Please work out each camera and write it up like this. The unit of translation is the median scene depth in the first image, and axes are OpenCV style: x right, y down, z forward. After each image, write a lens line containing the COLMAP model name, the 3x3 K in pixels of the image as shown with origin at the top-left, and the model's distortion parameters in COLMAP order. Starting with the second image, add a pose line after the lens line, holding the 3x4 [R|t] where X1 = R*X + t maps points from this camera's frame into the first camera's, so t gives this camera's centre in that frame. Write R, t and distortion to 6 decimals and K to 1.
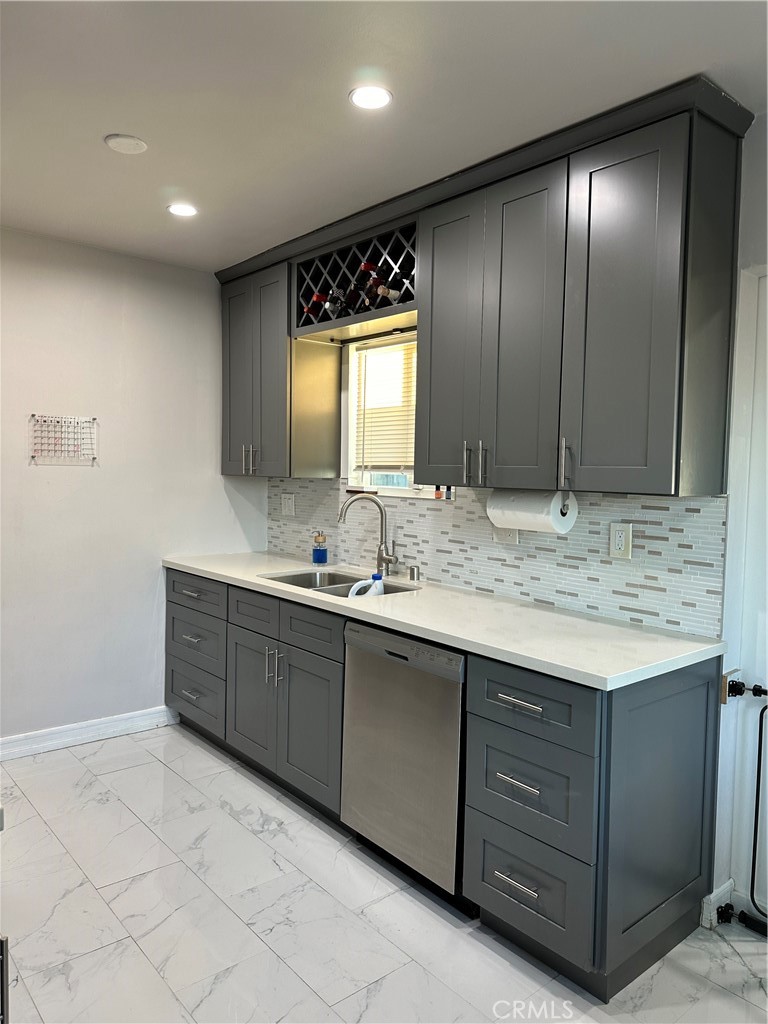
lens RADIAL K [[714.6, 0, 384.0], [0, 714.6, 507.5], [0, 0, 1]] dist [0.098207, -0.132363]
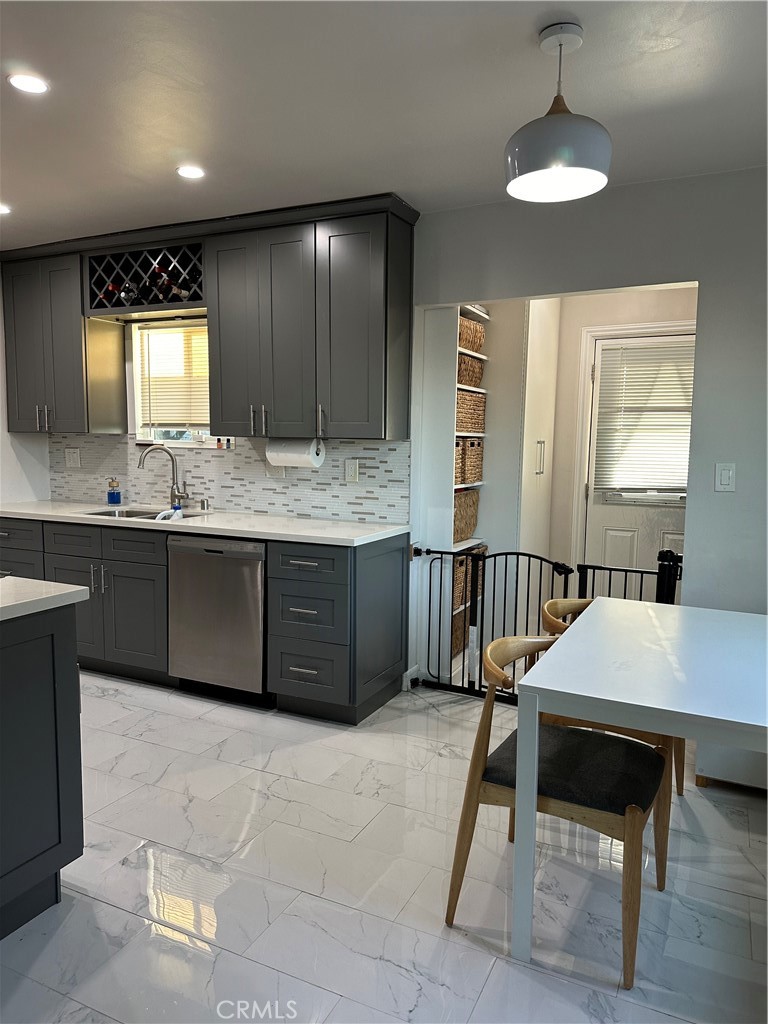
lens RADIAL K [[722.3, 0, 372.8], [0, 722.3, 528.0], [0, 0, 1]] dist [0.174499, -0.371410]
pose [[0.923987, -0.055676, 0.378348, -0.198256], [0.027026, 0.996378, 0.080621, 0.036567], [-0.381467, -0.064267, 0.922146, -0.412357]]
